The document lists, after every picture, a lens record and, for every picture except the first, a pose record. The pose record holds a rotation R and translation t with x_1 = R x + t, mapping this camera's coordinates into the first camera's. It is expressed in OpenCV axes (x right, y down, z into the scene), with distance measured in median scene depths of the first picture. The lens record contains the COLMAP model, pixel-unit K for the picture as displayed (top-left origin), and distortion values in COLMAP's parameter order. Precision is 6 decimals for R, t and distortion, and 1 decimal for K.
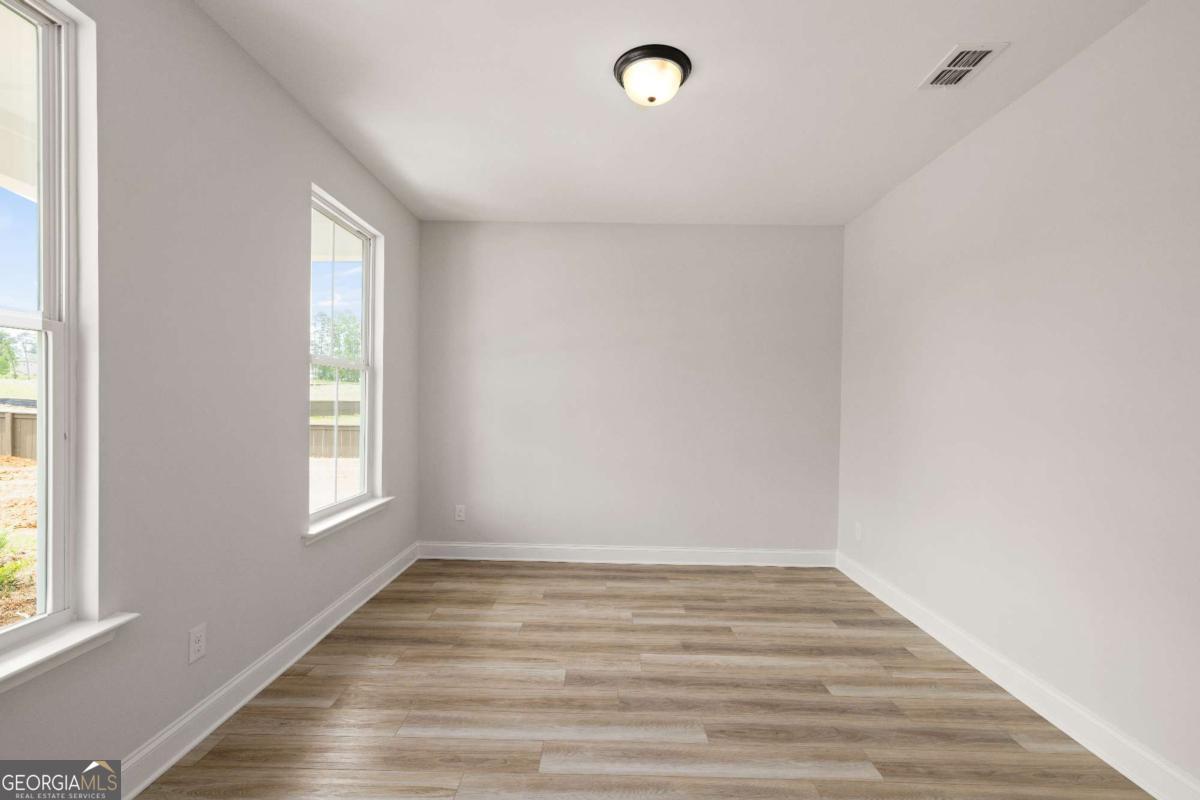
lens RADIAL K [[522.0, 0, 598.4], [0, 522.0, 406.7], [0, 0, 1]] dist [0.000340, 0.000163]
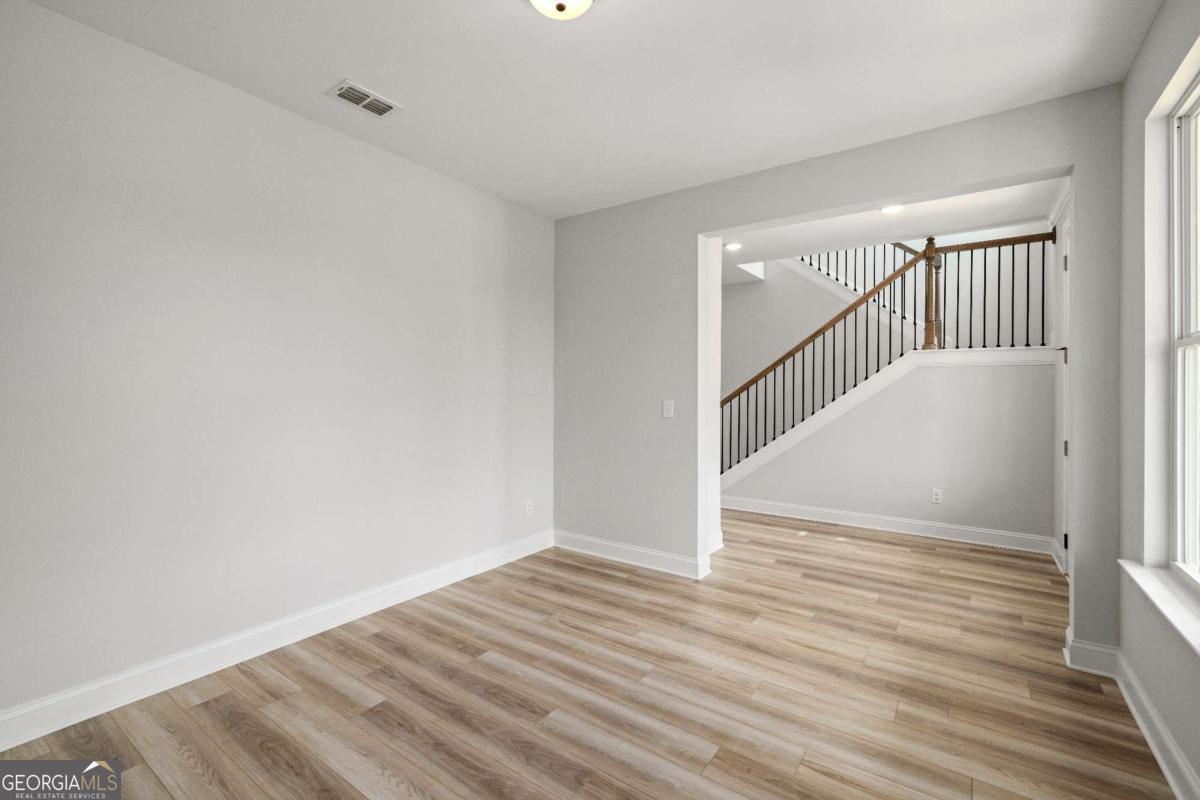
lens RADIAL K [[522.0, 0, 600.1], [0, 522.0, 378.5], [0, 0, 1]] dist [0.000340, 0.000163]
pose [[-0.824544, -0.009115, 0.565725, -0.434080], [-0.012888, 0.999913, -0.002673, -0.028122], [-0.565652, -0.009495, -0.824590, 1.732313]]
